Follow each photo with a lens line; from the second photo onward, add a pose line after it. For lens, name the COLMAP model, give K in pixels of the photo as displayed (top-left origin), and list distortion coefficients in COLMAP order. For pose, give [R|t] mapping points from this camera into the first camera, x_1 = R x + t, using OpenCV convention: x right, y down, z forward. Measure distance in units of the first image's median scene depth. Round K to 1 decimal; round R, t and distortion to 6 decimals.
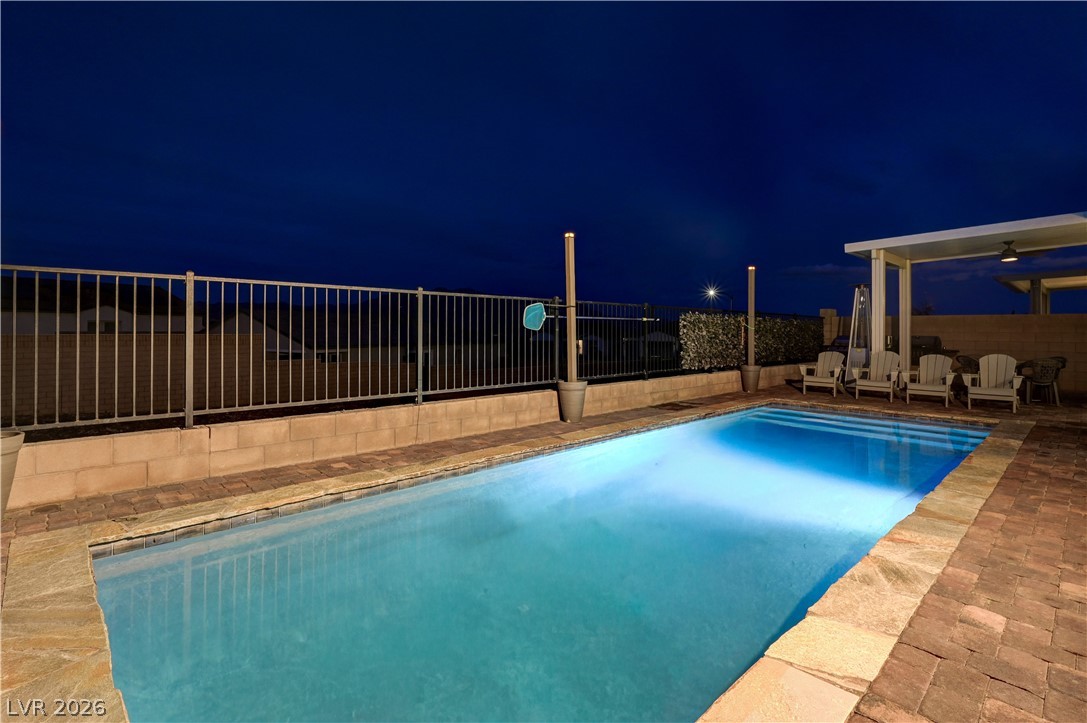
lens RADIAL K [[521.6, 0, 540.1], [0, 521.6, 331.9], [0, 0, 1]] dist [0.001532, 0.000197]
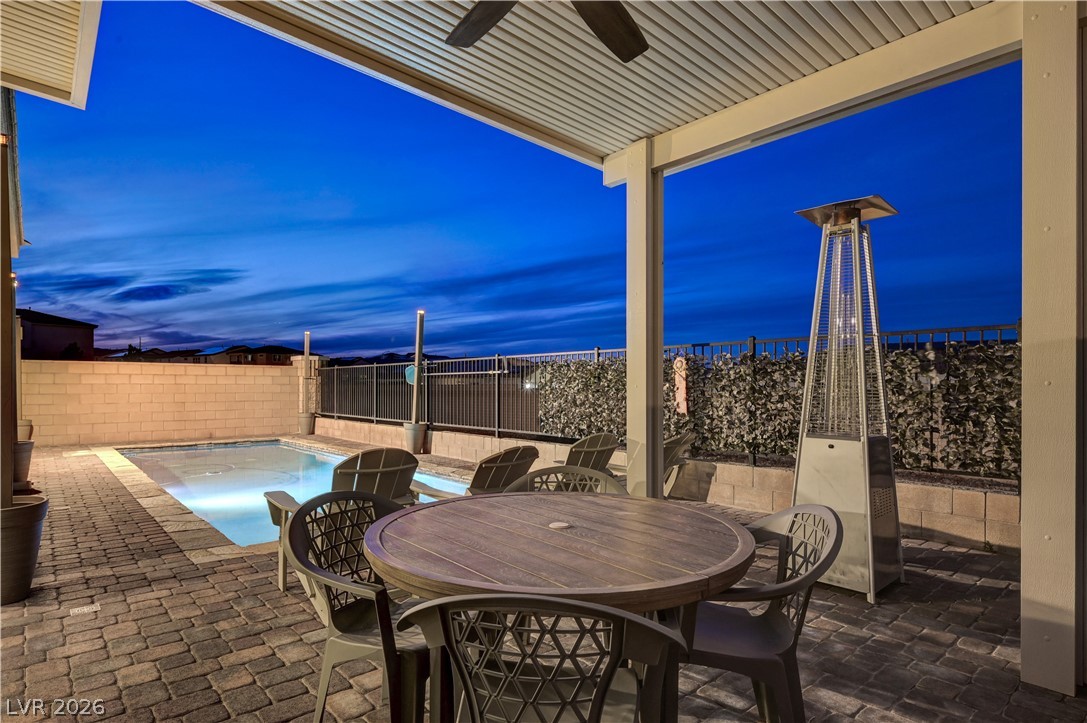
lens RADIAL K [[593.0, 0, 544.9], [0, 593.0, 385.0], [0, 0, 1]] dist [0.001250, -0.000117]
pose [[-0.048793, -0.005647, -0.998793, 1.793618], [-0.000391, 0.999984, -0.005635, 0.007859], [0.998809, 0.000115, -0.048794, 1.630953]]
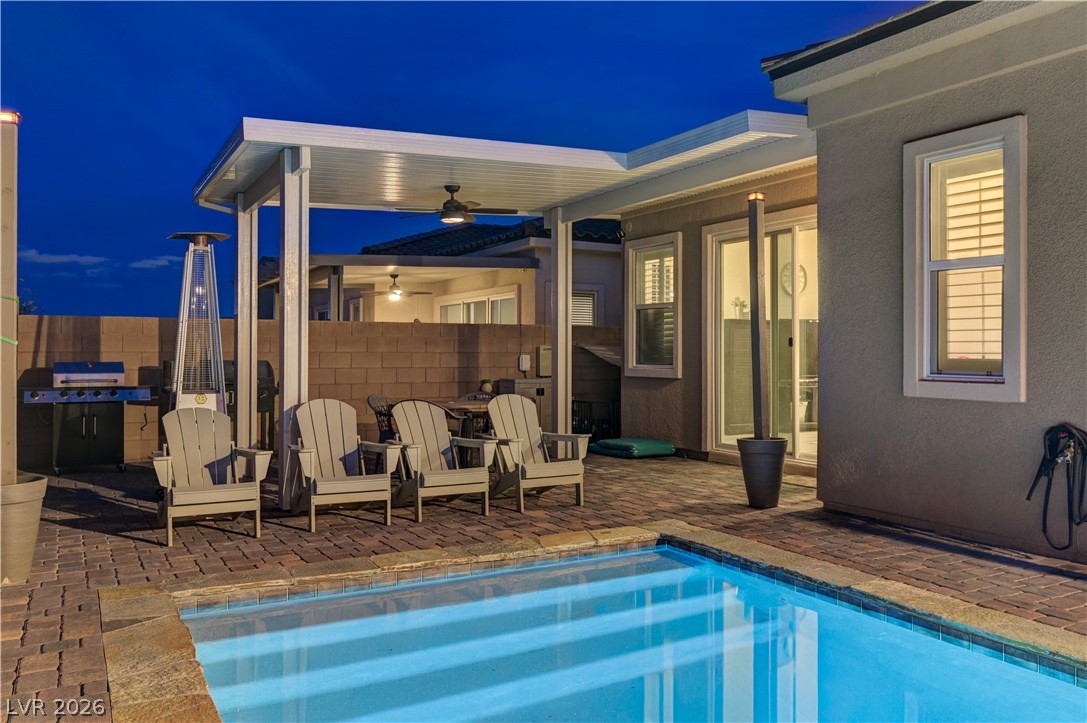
lens RADIAL K [[834.3, 0, 546.8], [0, 834.3, 352.1], [0, 0, 1]] dist [0.001702, 0.002245]
pose [[0.243380, -0.004755, 0.969919, 0.100738], [0.000674, 0.999989, 0.004733, -0.006579], [-0.969931, -0.000498, 0.243380, 1.107085]]
